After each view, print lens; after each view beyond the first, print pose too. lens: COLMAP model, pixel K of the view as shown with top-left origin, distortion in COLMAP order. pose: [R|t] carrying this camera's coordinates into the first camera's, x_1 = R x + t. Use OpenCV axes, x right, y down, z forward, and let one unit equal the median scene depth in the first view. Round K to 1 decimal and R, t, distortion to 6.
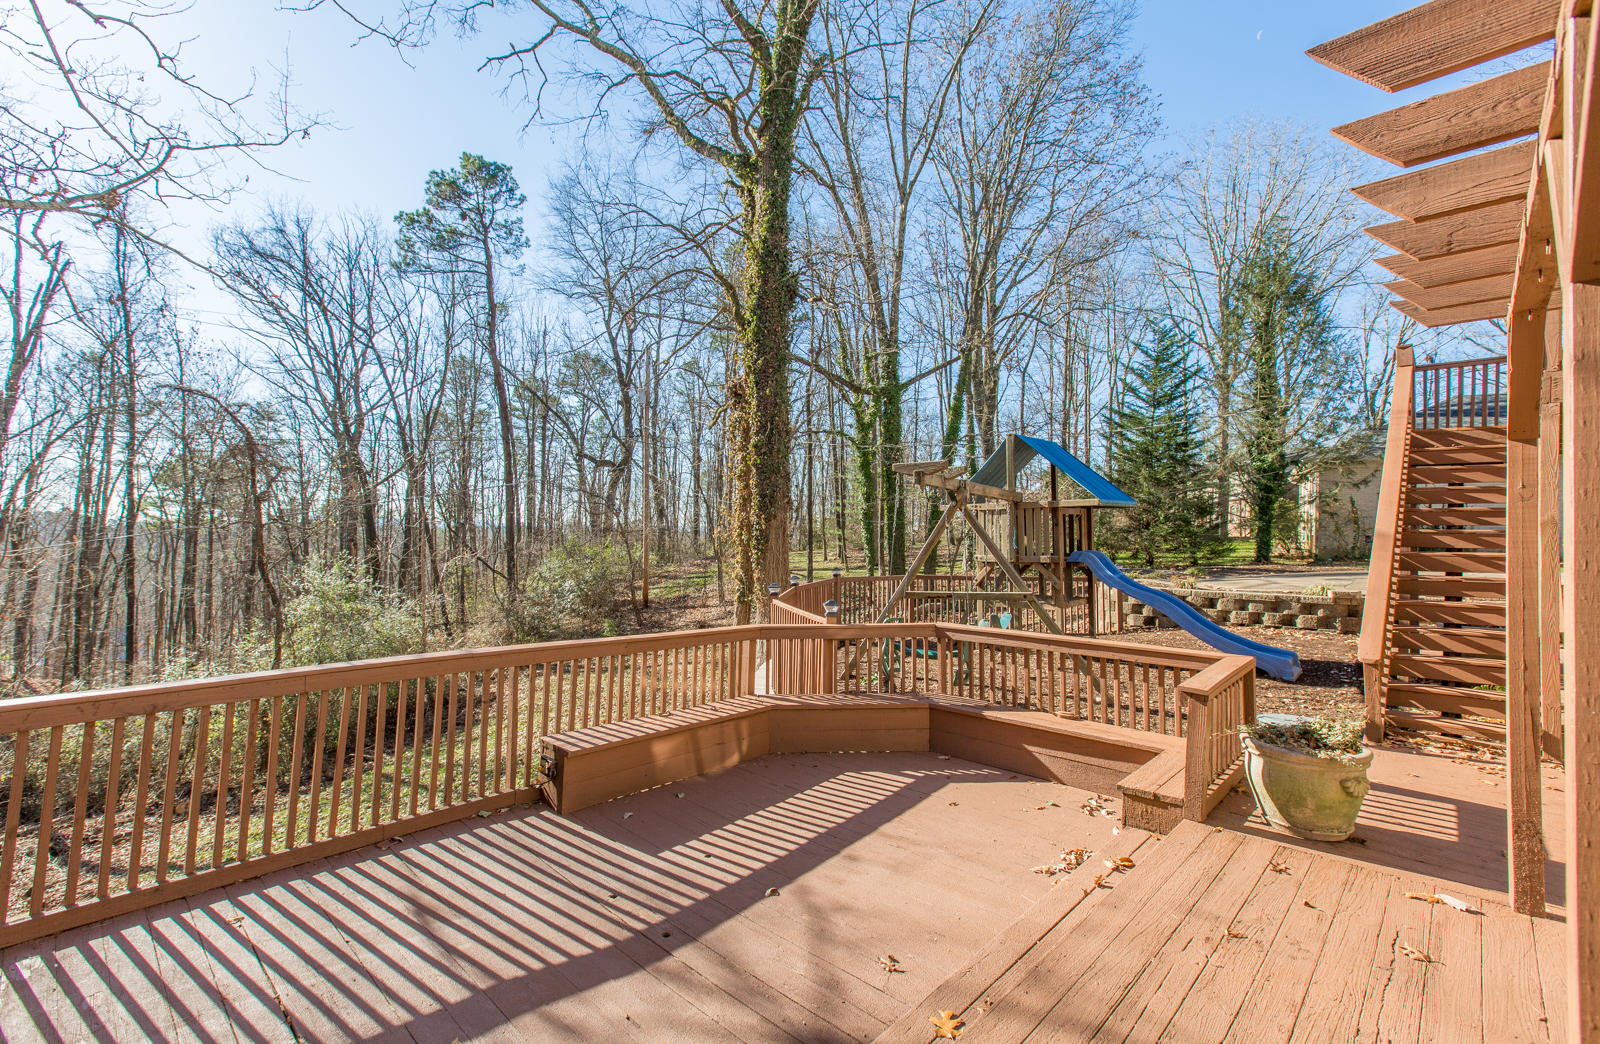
lens RADIAL K [[704.8, 0, 789.8], [0, 704.8, 519.8], [0, 0, 1]] dist [0.011081, 0.000370]
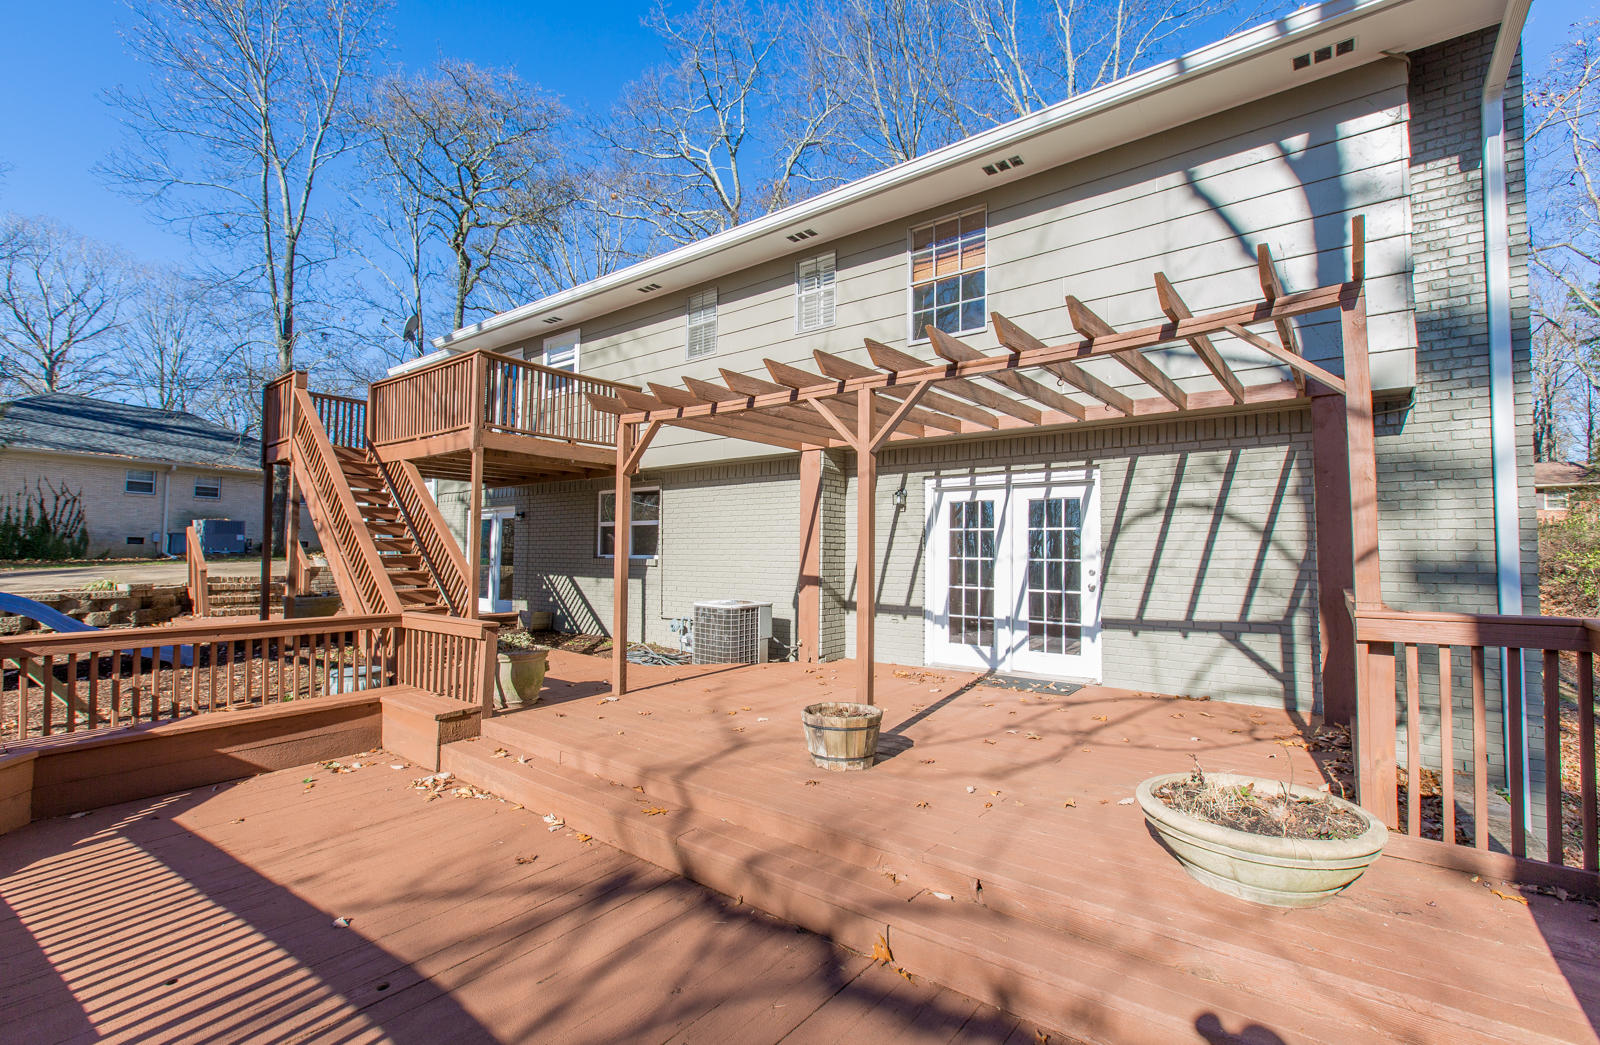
lens RADIAL K [[697.3, 0, 791.2], [0, 697.3, 525.4], [0, 0, 1]] dist [0.003035, 0.000770]
pose [[-0.087908, 0.024201, 0.995835, -0.597344], [-0.026300, 0.999300, -0.026606, 0.044301], [-0.995781, -0.028529, -0.087210, 0.369618]]
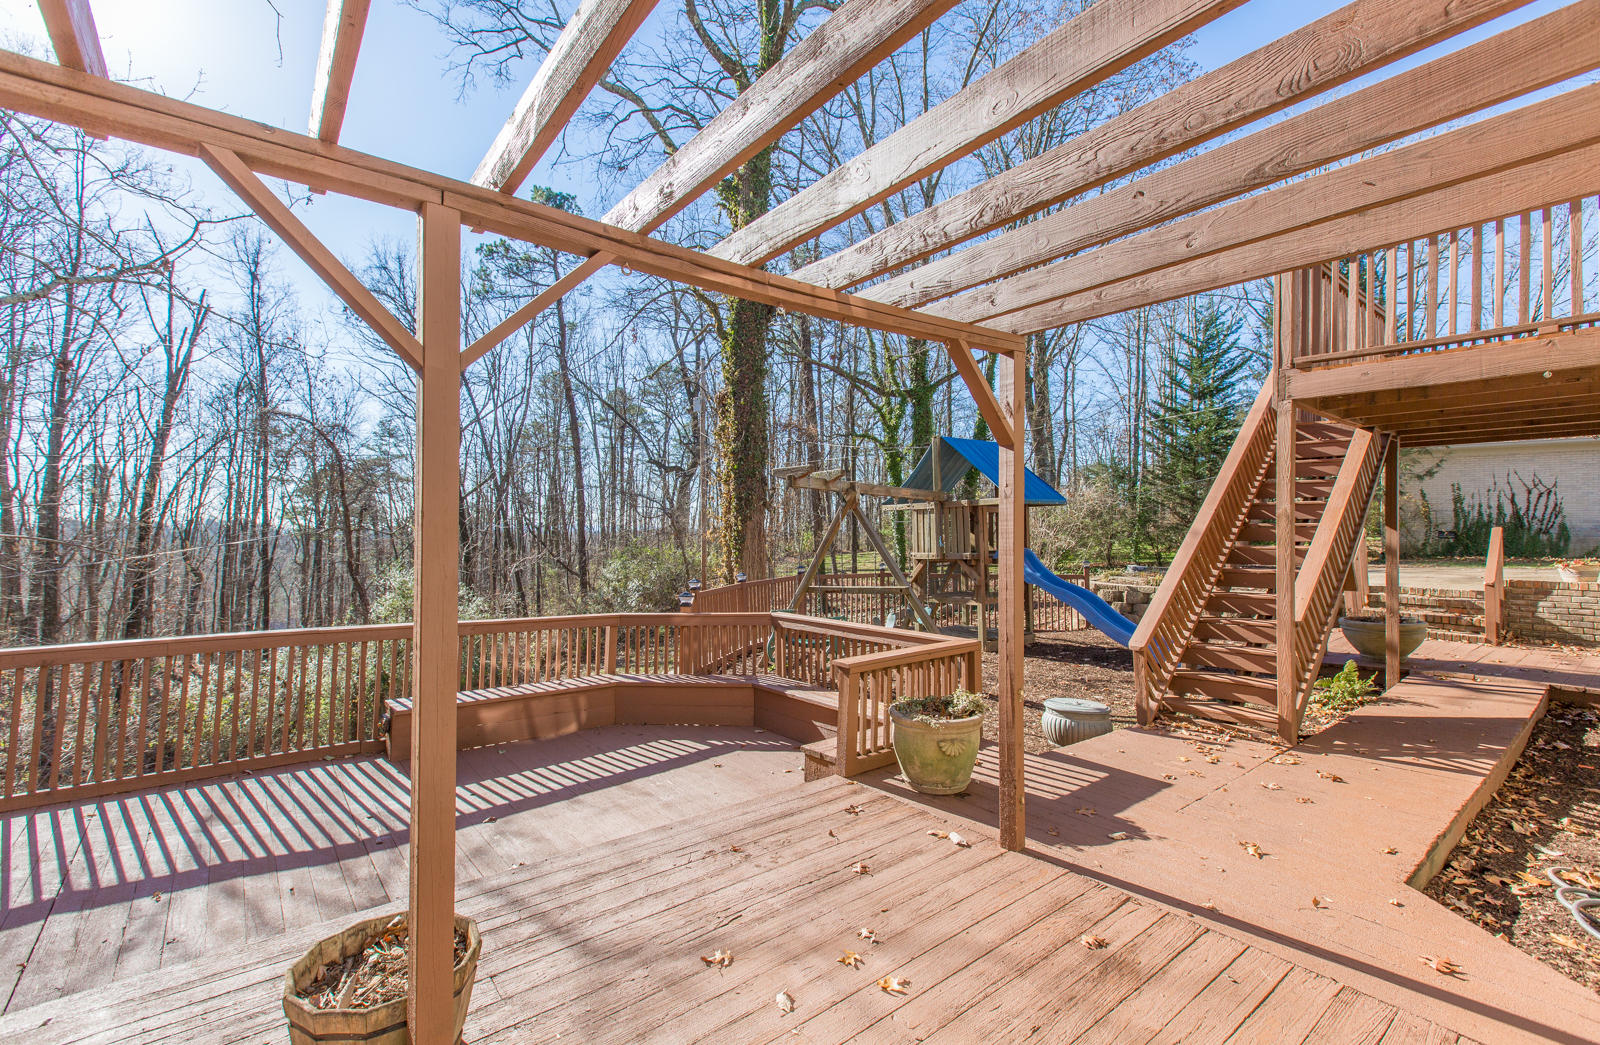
lens RADIAL K [[697.3, 0, 791.2], [0, 697.3, 525.4], [0, 0, 1]] dist [0.003035, 0.000770]
pose [[0.991697, -0.010422, -0.128174, 0.441484], [0.011172, 0.999924, 0.005134, 0.004554], [0.128111, -0.006523, 0.991738, -0.097576]]
